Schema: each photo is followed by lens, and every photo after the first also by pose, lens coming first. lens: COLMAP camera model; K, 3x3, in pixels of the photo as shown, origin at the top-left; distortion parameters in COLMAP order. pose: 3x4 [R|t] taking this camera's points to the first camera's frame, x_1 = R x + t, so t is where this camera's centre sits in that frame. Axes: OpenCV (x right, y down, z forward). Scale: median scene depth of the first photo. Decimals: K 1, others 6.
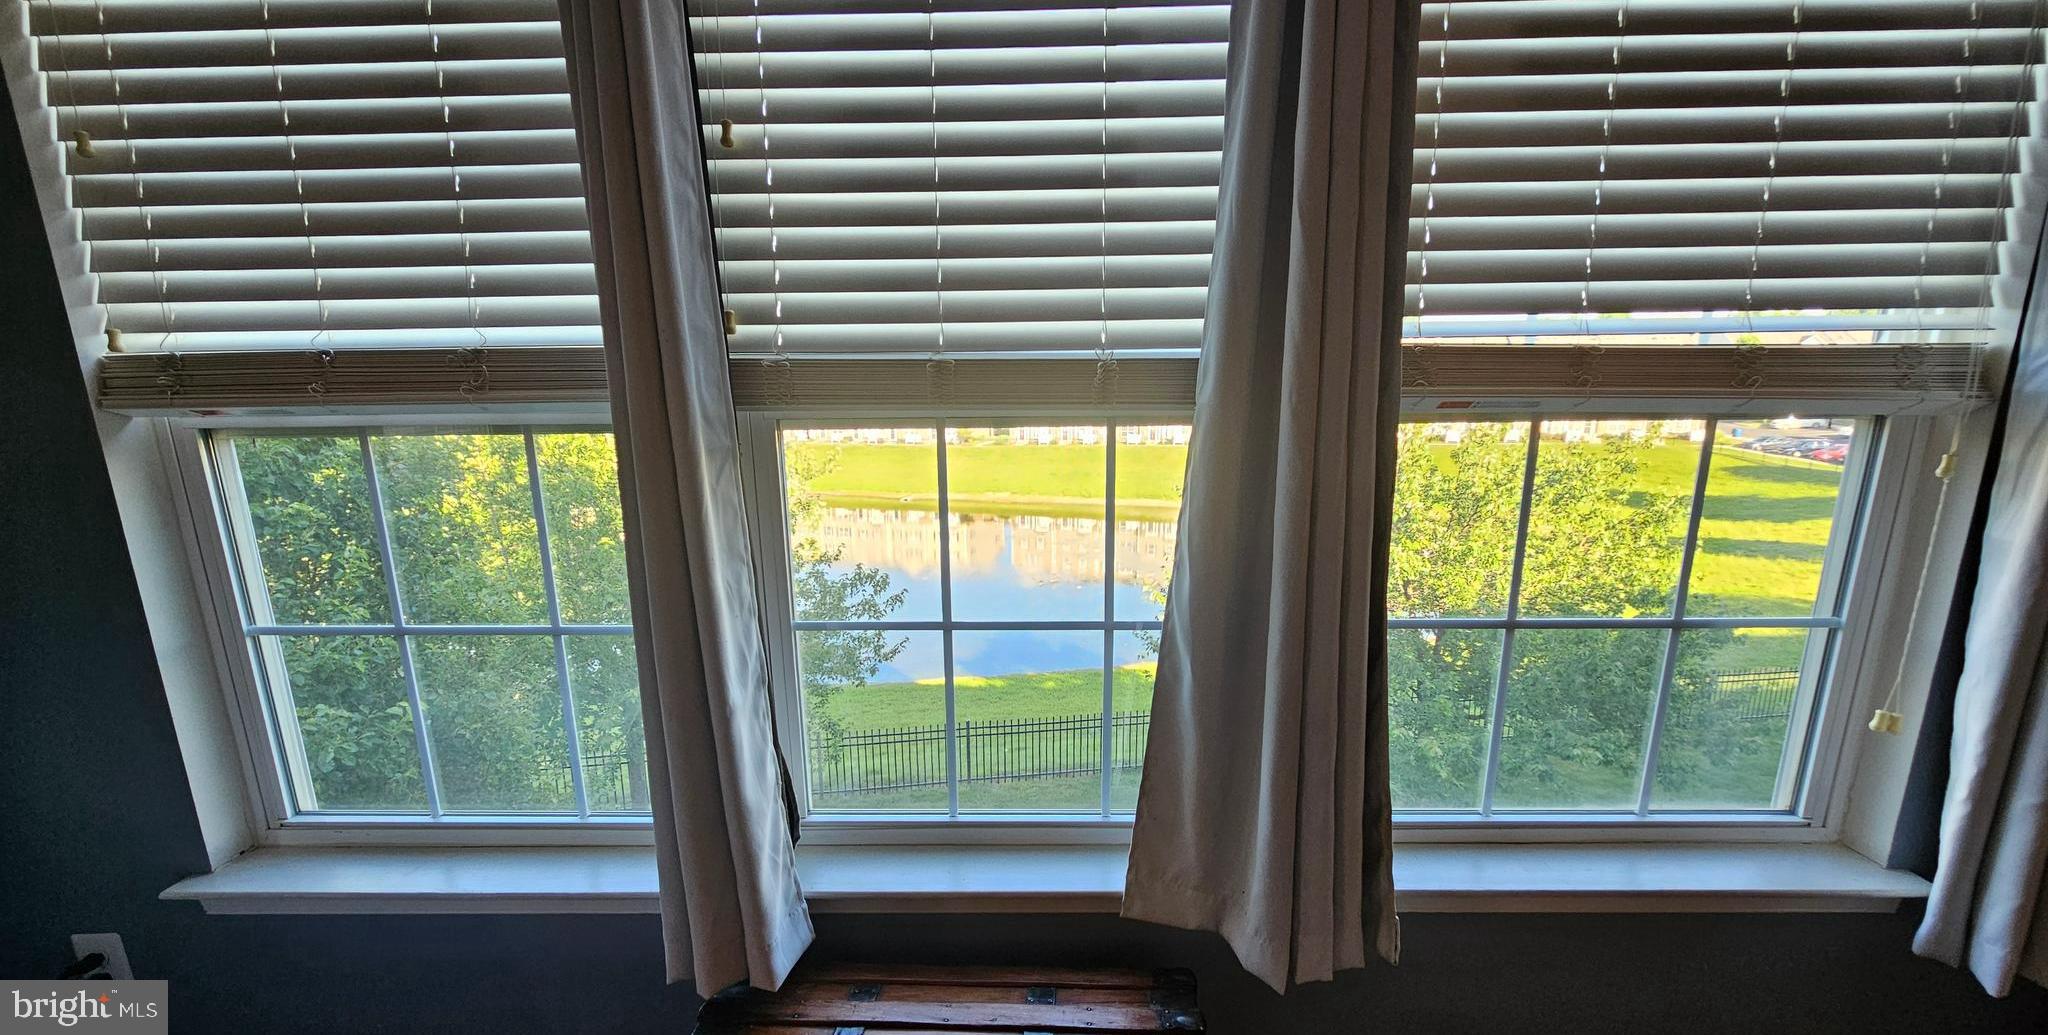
lens RADIAL K [[749.6, 0, 1032.9], [0, 749.6, 524.6], [0, 0, 1]] dist [-0.007472, -0.000028]
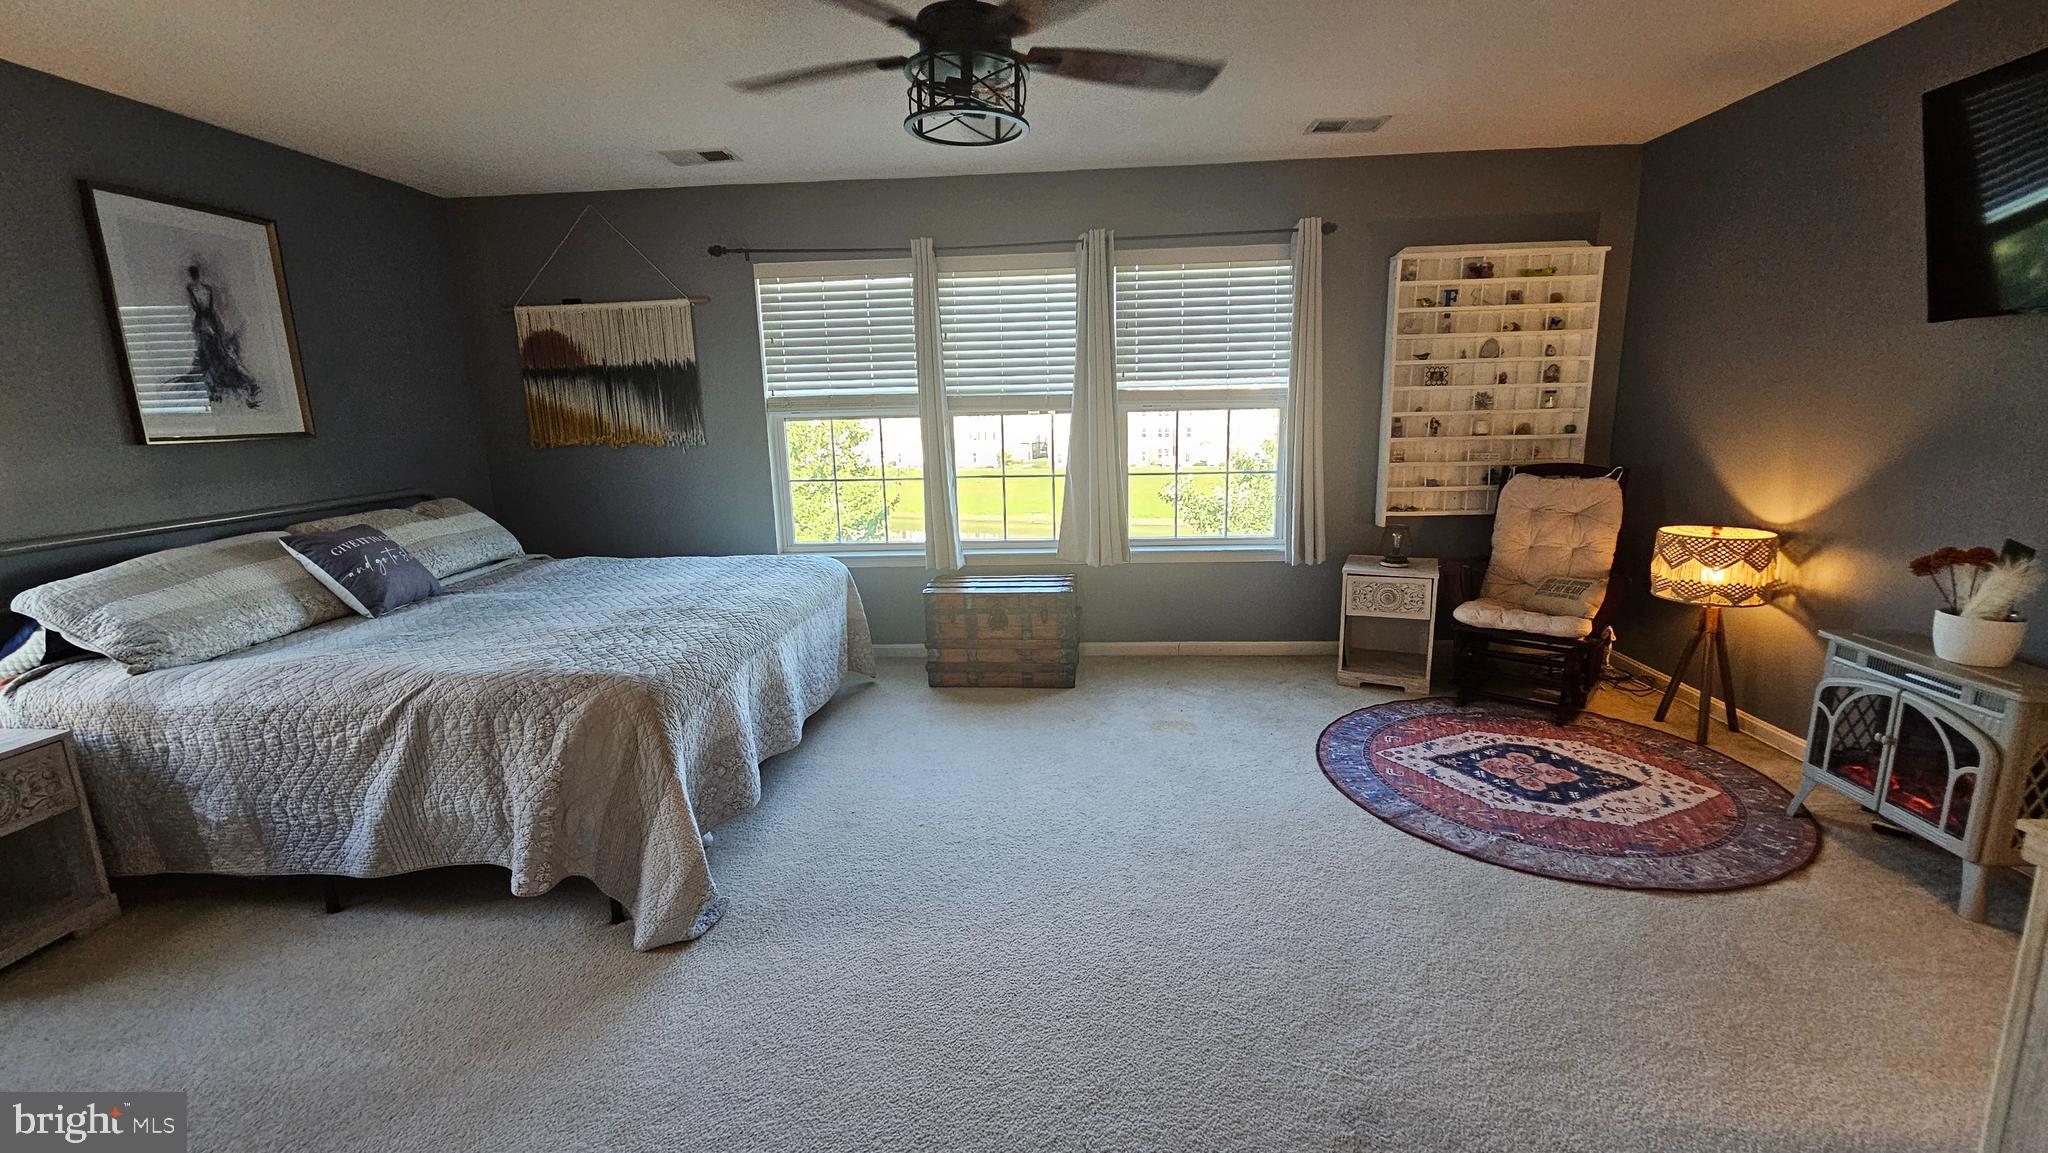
lens RADIAL K [[840.1, 0, 1034.4], [0, 840.1, 576.7], [0, 0, 1]] dist [-0.001369, -0.001019]
pose [[0.999577, -0.005569, -0.028539, 0.144889], [0.005226, 0.999913, -0.012078, 0.690053], [0.028603, 0.011924, 0.999520, -2.981967]]
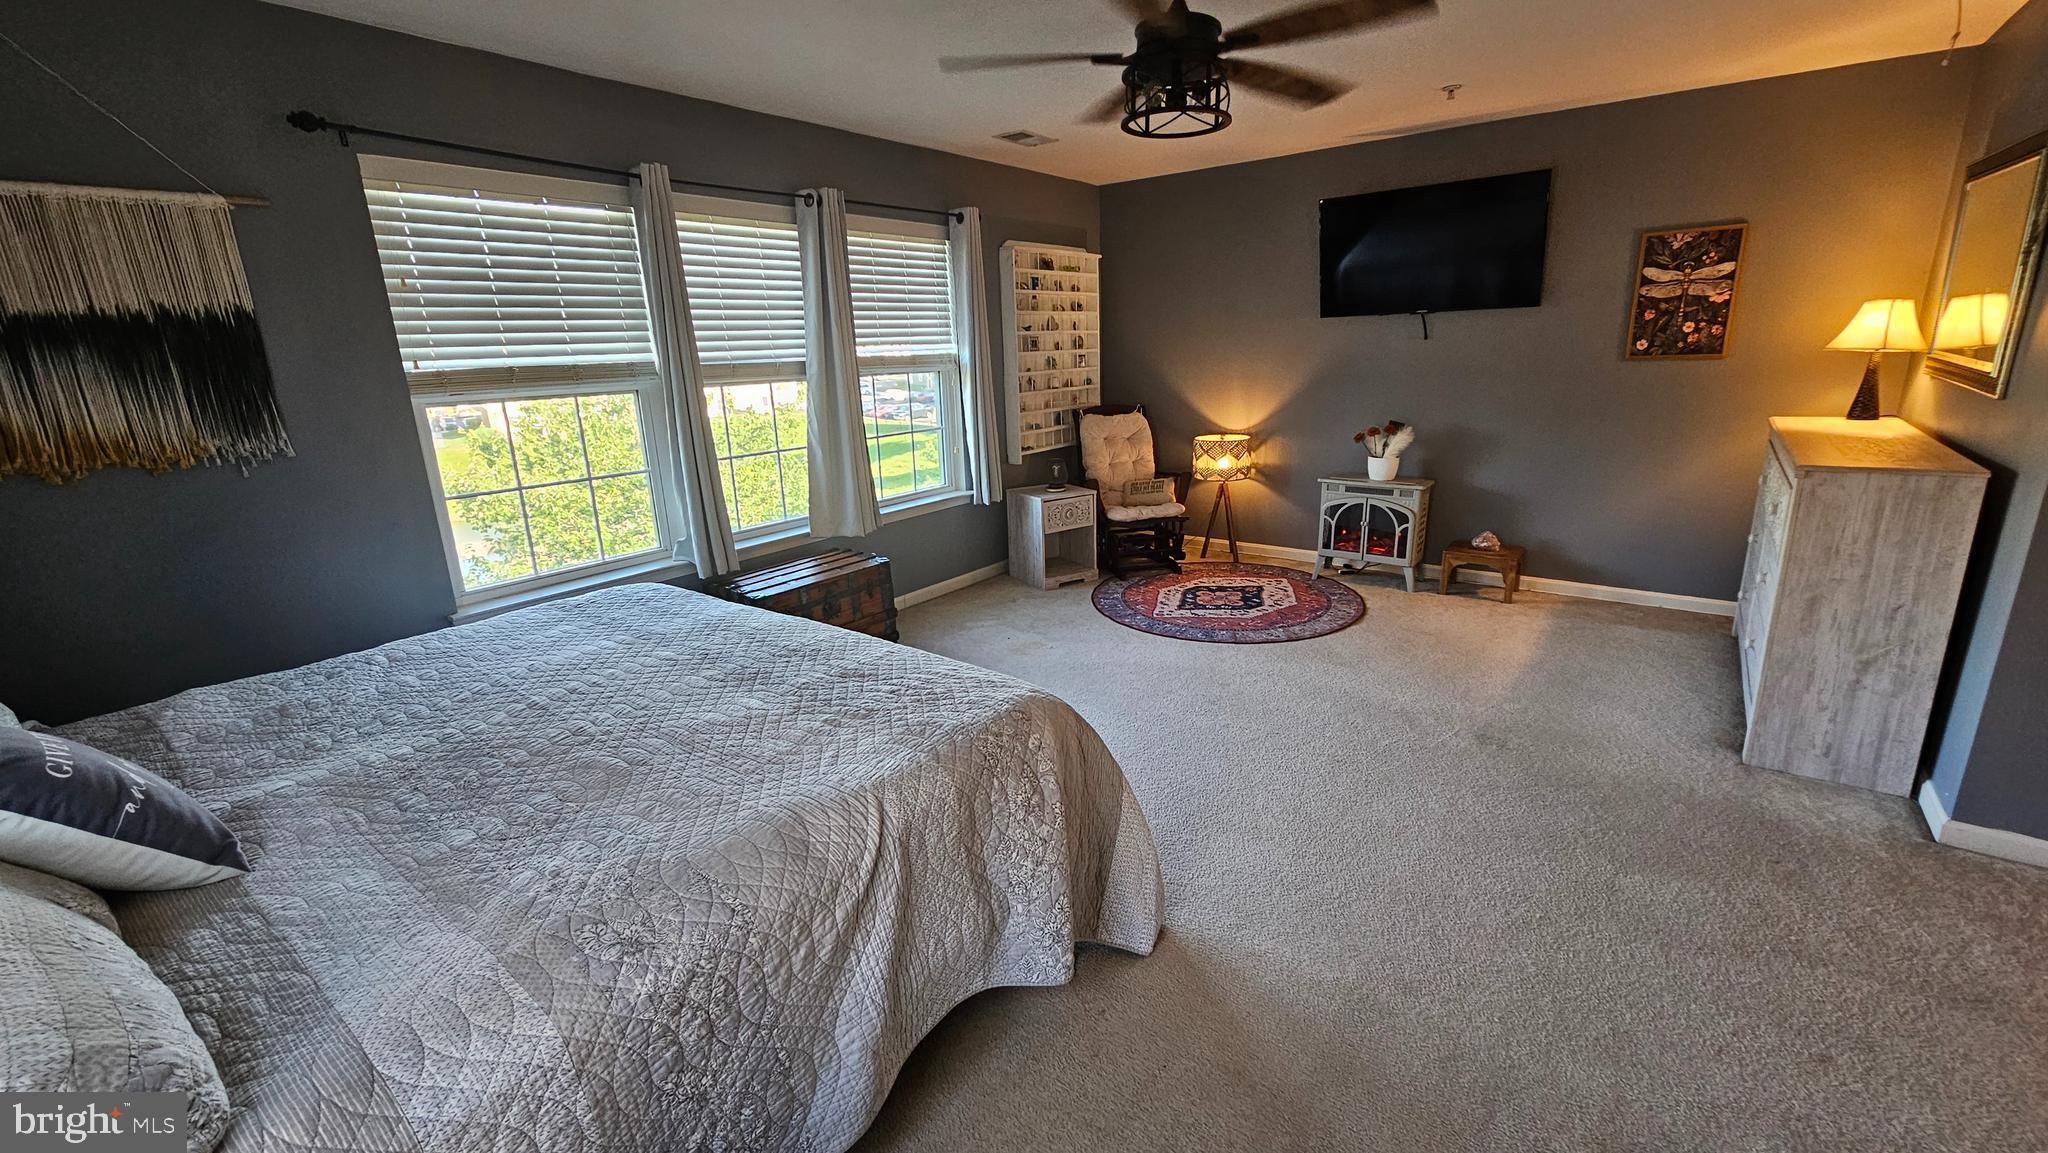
lens RADIAL K [[840.1, 0, 1017.8], [0, 840.1, 578.3], [0, 0, 1]] dist [-0.001369, -0.001019]
pose [[0.578724, -0.225405, 0.783755, -2.371874], [0.201307, 0.970789, 0.130550, 0.420658], [-0.790287, 0.082223, 0.607195, -1.956033]]
